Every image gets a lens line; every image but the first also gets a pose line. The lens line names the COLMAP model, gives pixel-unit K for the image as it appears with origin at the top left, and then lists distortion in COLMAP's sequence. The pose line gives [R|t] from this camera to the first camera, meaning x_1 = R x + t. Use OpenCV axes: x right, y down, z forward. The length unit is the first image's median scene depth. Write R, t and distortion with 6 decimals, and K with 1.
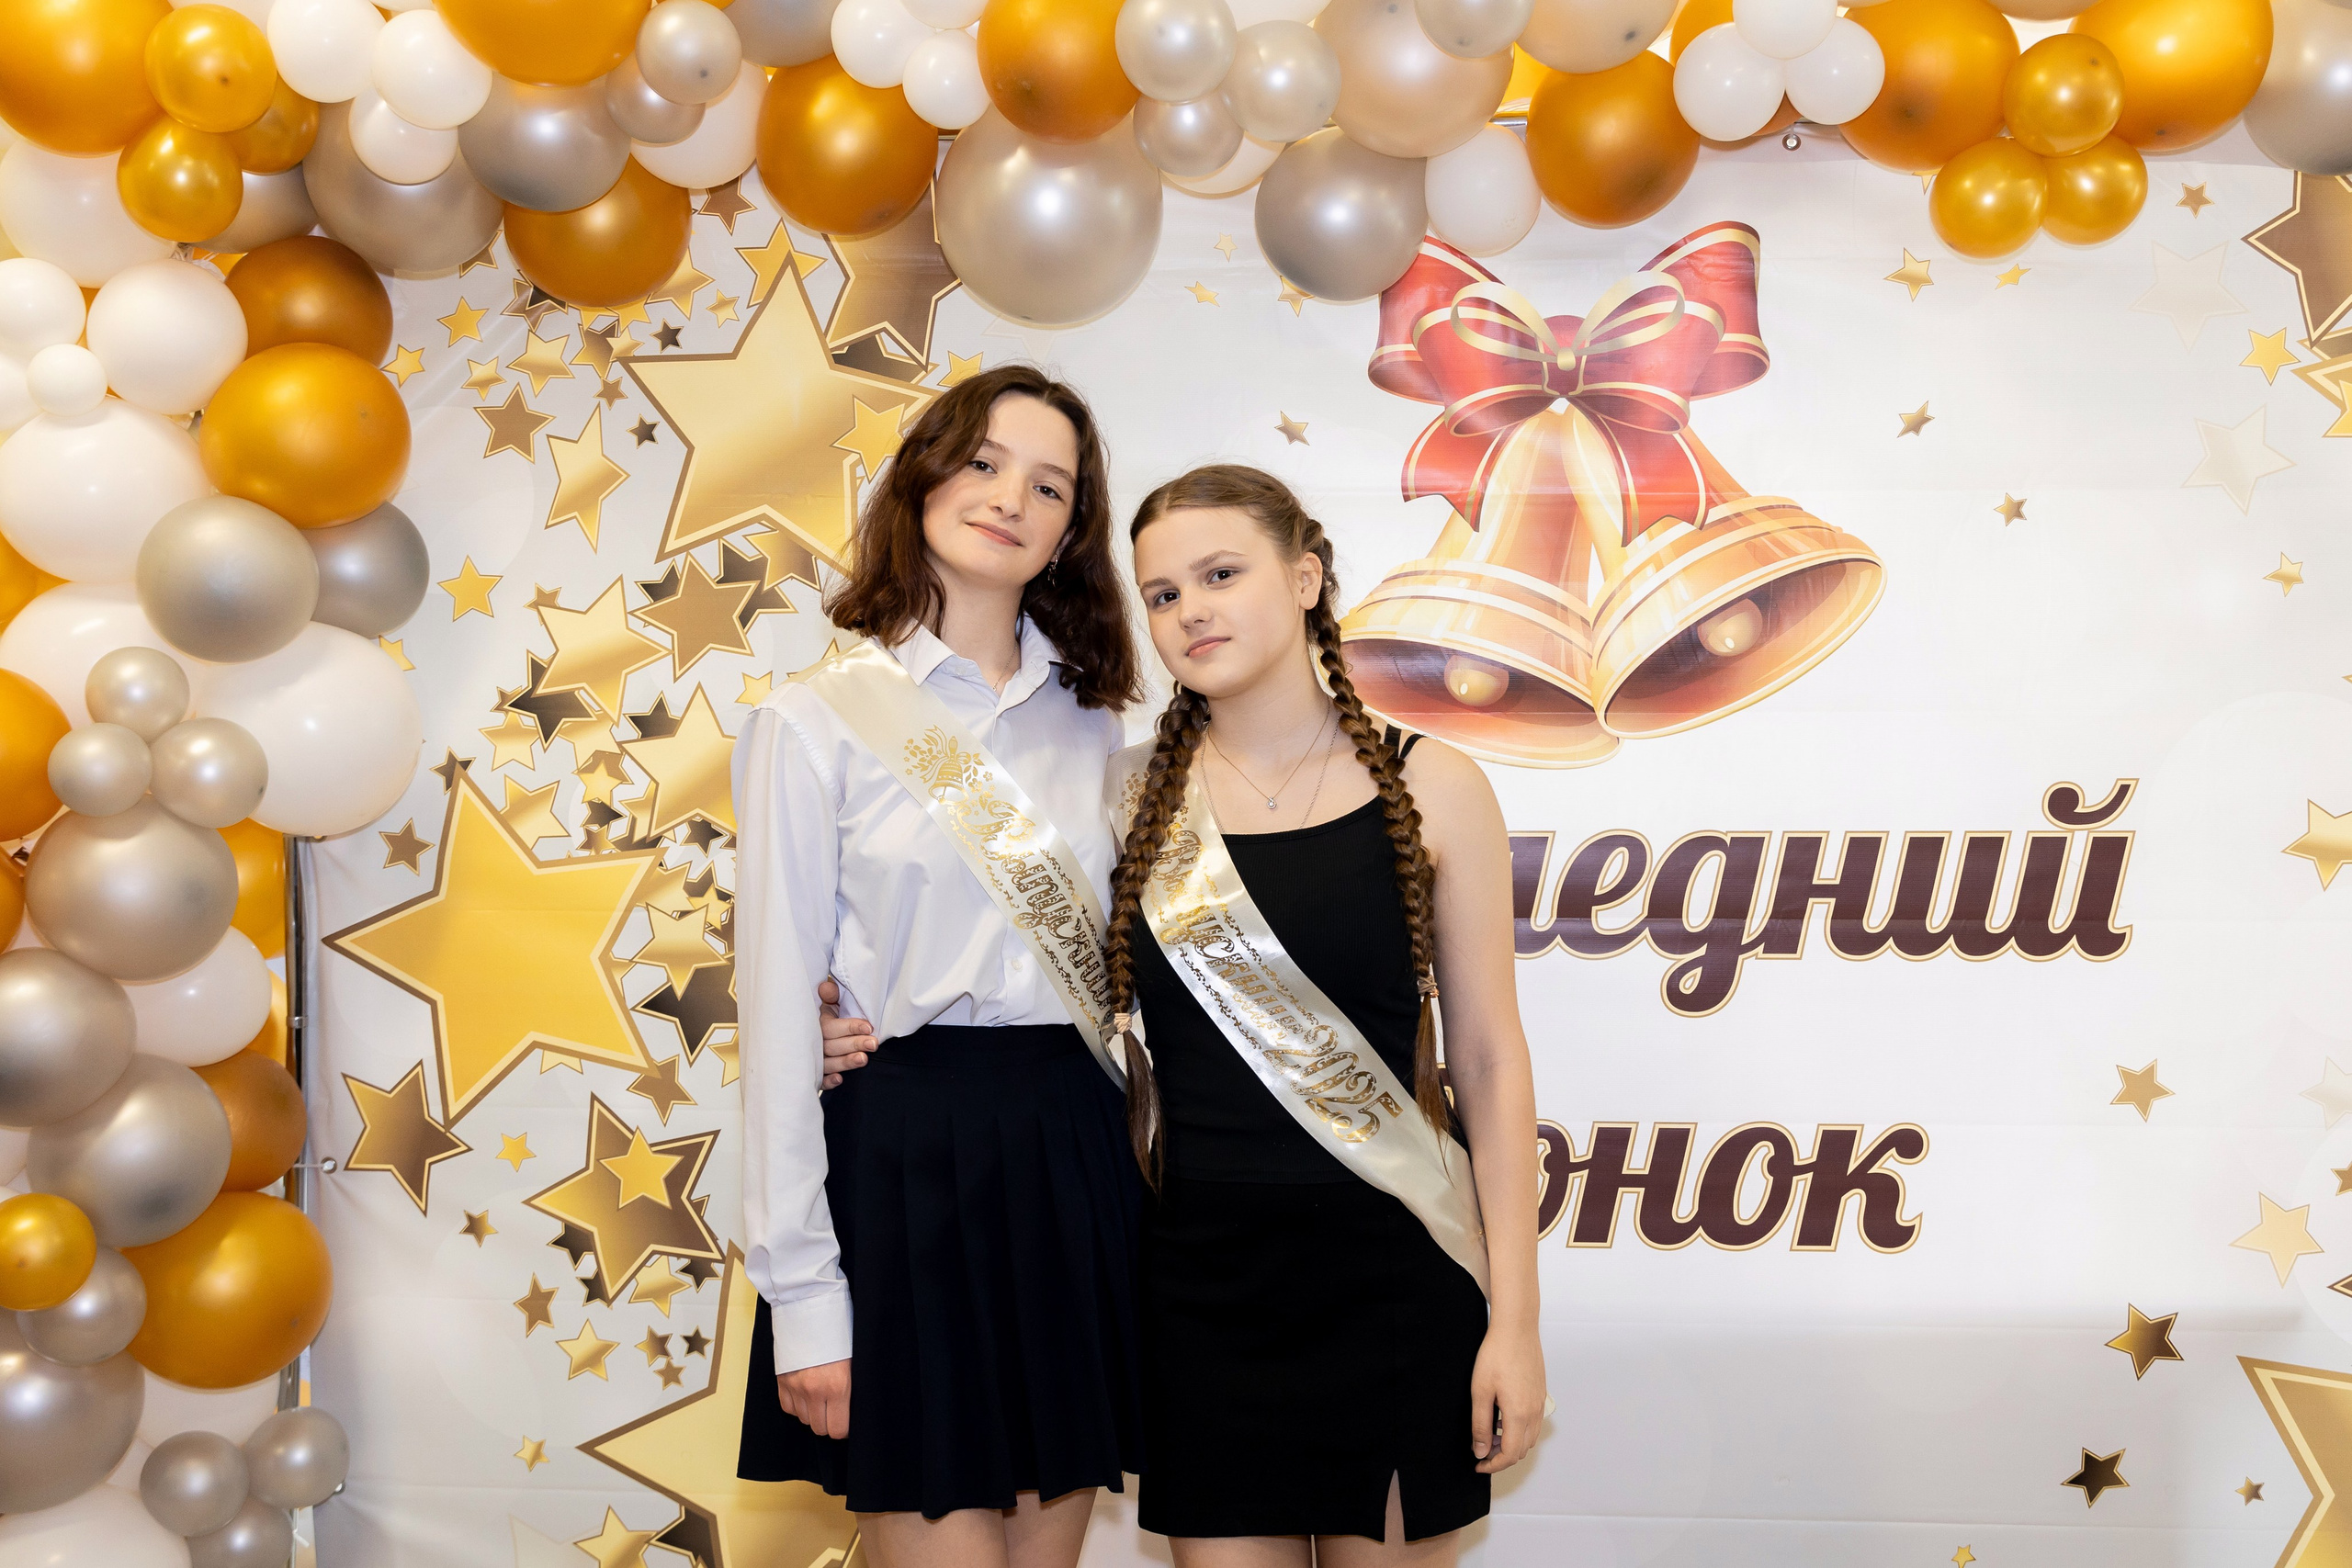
lens RADIAL K [[2455.9, 0, 1193.9], [0, 2455.9, 778.9], [0, 0, 1]] dist [-0.002104, 0.000000]
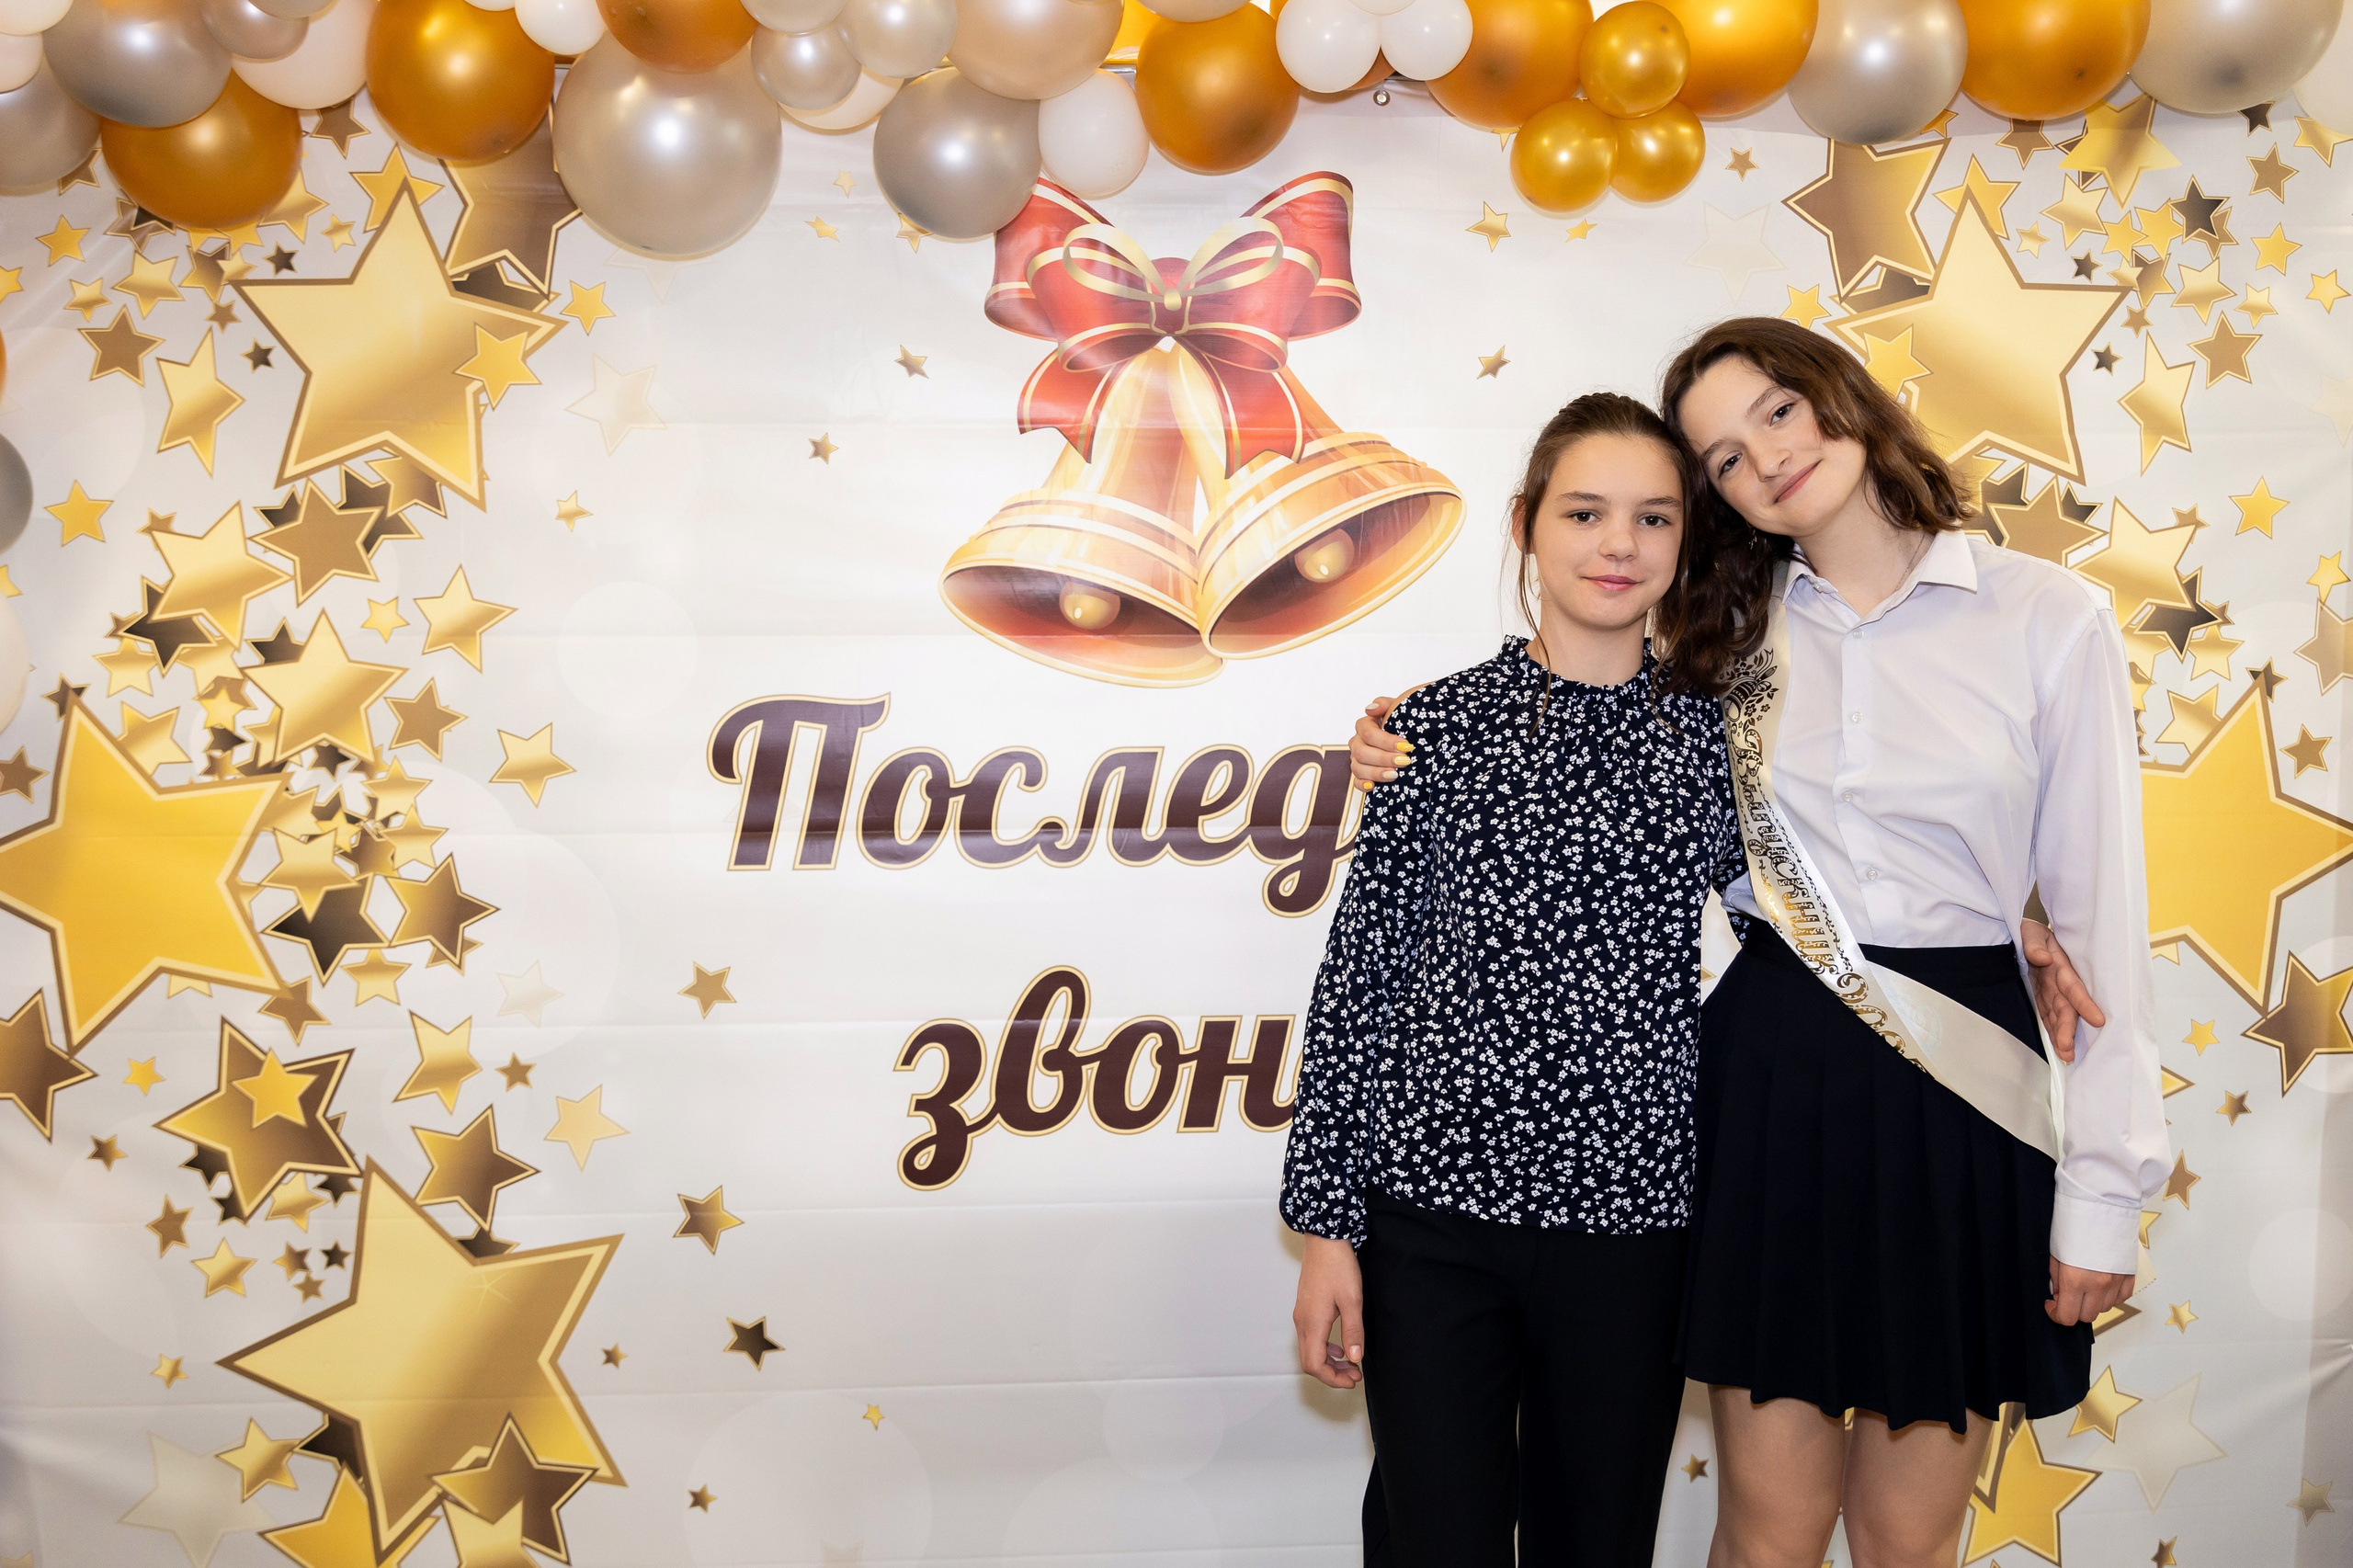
lens RADIAL K [[2097.9, 0, 1134.4], [0, 2097.9, 767.6], [0, 0, 1]] dist [-0.011755, 0.010327]
pose [[0.988955, -0.012814, 0.147661, -0.000085], [0.006090, 0.998928, 0.045899, -0.011629], [-0.148091, -0.044493, 0.987972, 0.102760]]
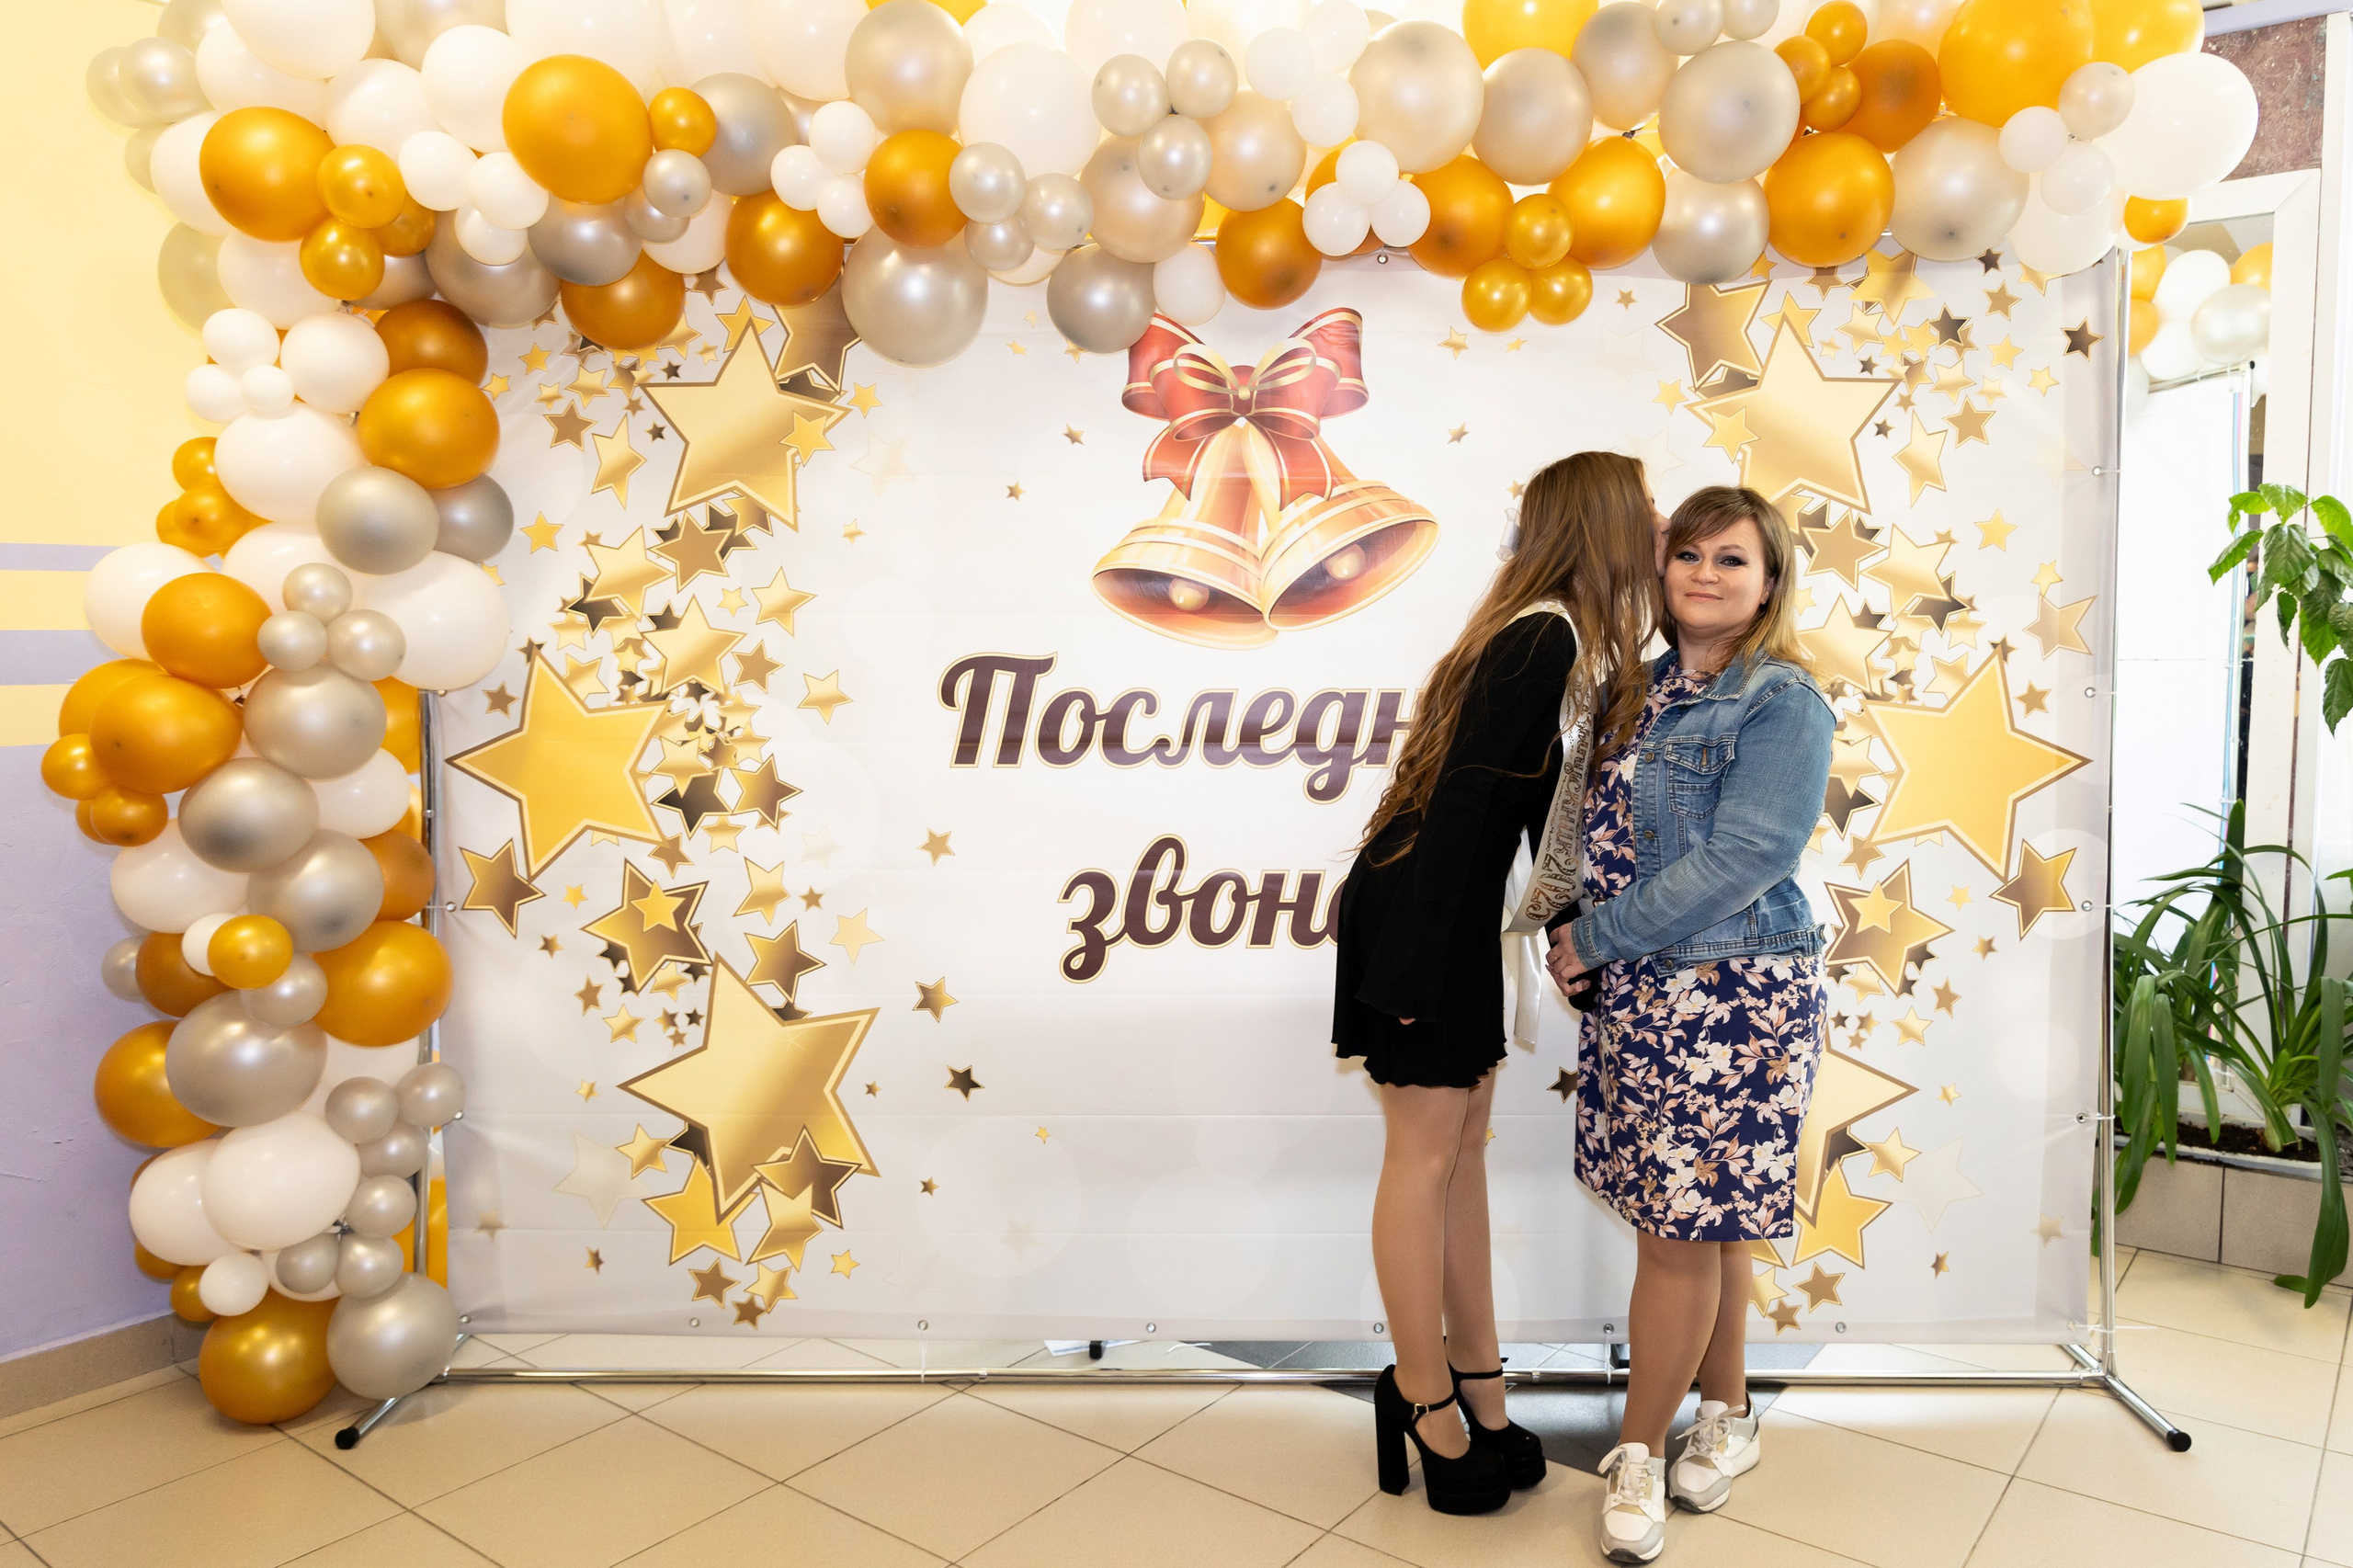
lens RADIAL K [[1703.2, 0, 1224.0], [0, 1703.2, 756.5], [0, 0, 1]] dist [0.011224, -0.008753]
pose [[0.997202, -0.000481, 0.074746, 0.054480], [-0.001130, 0.999768, 0.021509, 0.041048], [-0.074739, -0.021534, 0.996971, -0.108455]]
